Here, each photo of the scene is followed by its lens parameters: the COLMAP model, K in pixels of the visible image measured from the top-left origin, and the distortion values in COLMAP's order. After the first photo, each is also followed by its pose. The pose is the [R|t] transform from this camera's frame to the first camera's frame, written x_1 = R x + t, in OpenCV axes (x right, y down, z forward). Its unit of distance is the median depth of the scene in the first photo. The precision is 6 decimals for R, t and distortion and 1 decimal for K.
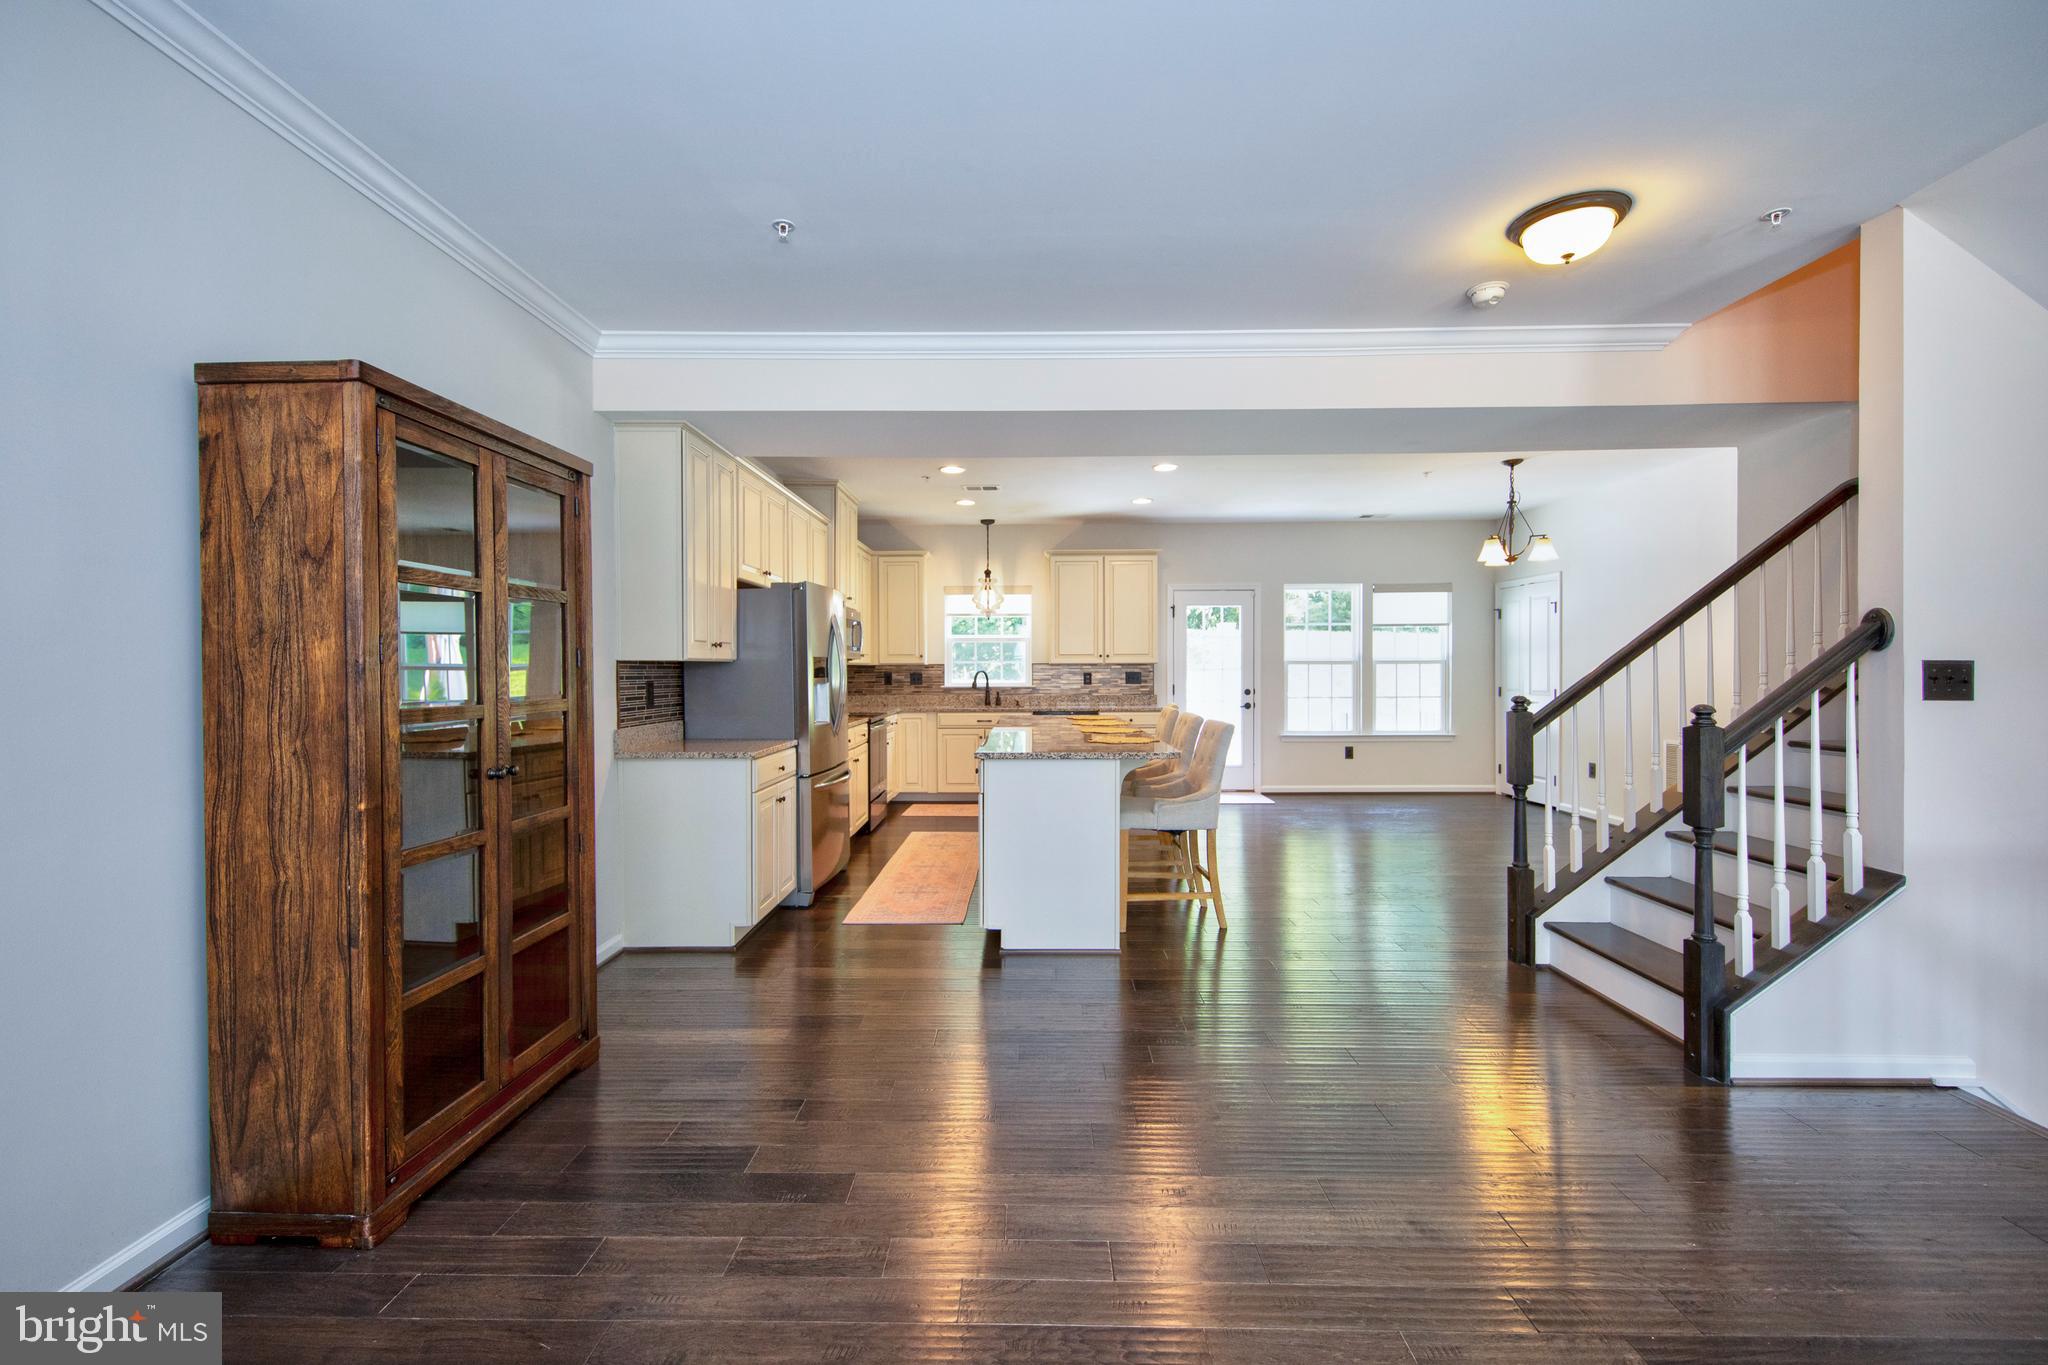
lens RADIAL K [[868.4, 0, 1021.8], [0, 868.4, 682.7], [0, 0, 1]] dist [0.002920, 0.000166]
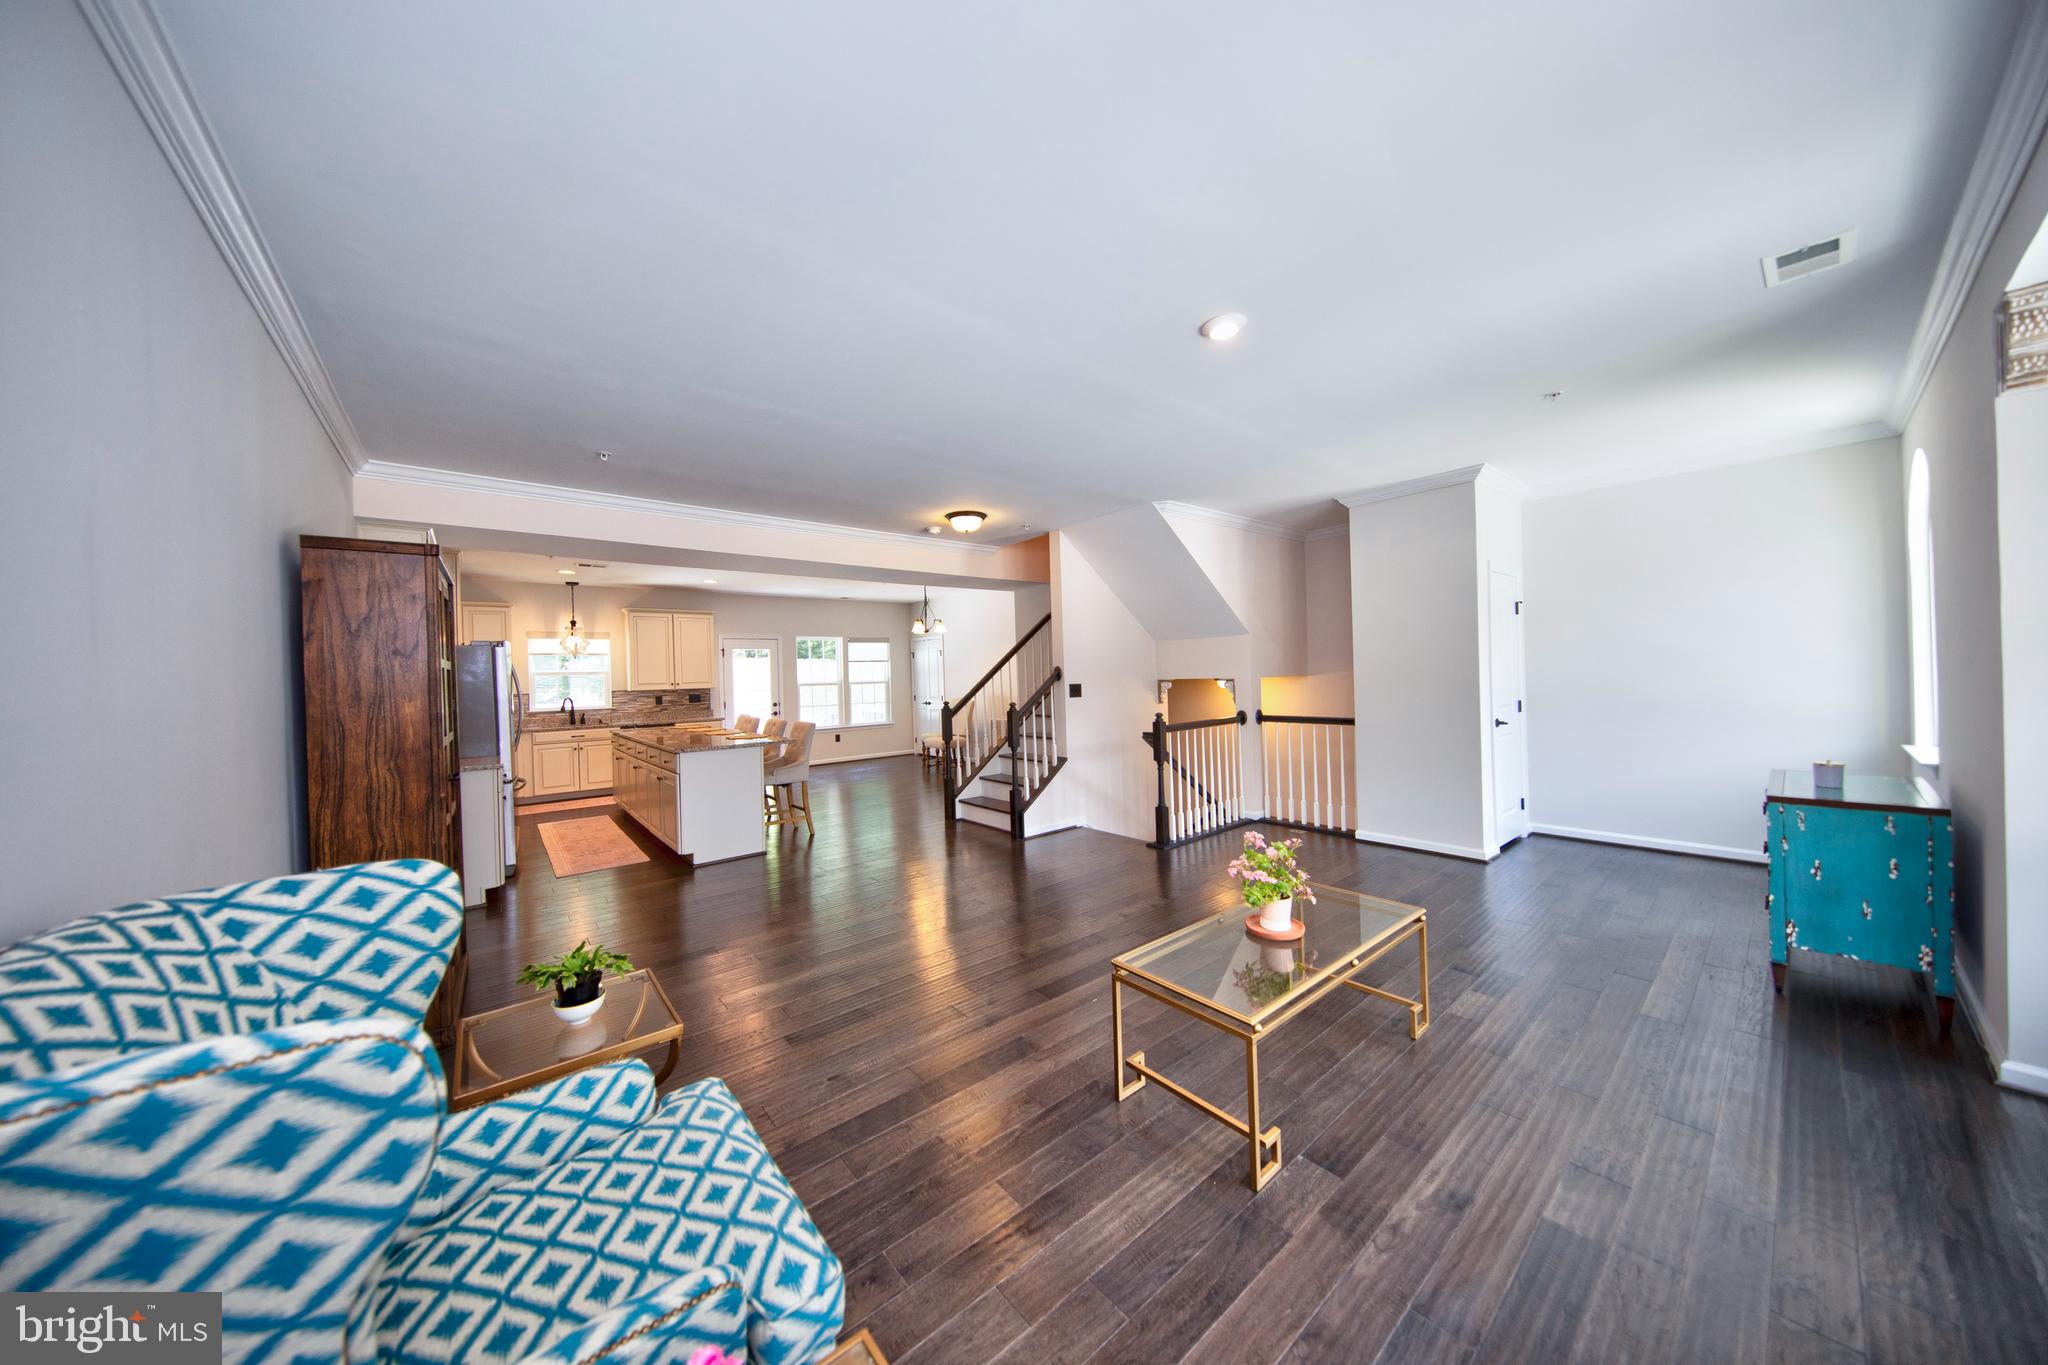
lens RADIAL K [[652.4, 0, 1023.1], [0, 652.4, 681.4], [0, 0, 1]] dist [0.000185, 0.000000]
pose [[0.756262, -0.023574, 0.653844, -0.472130], [0.035191, 0.999370, -0.004671, -0.026702], [-0.653321, 0.026542, 0.756615, -0.509190]]
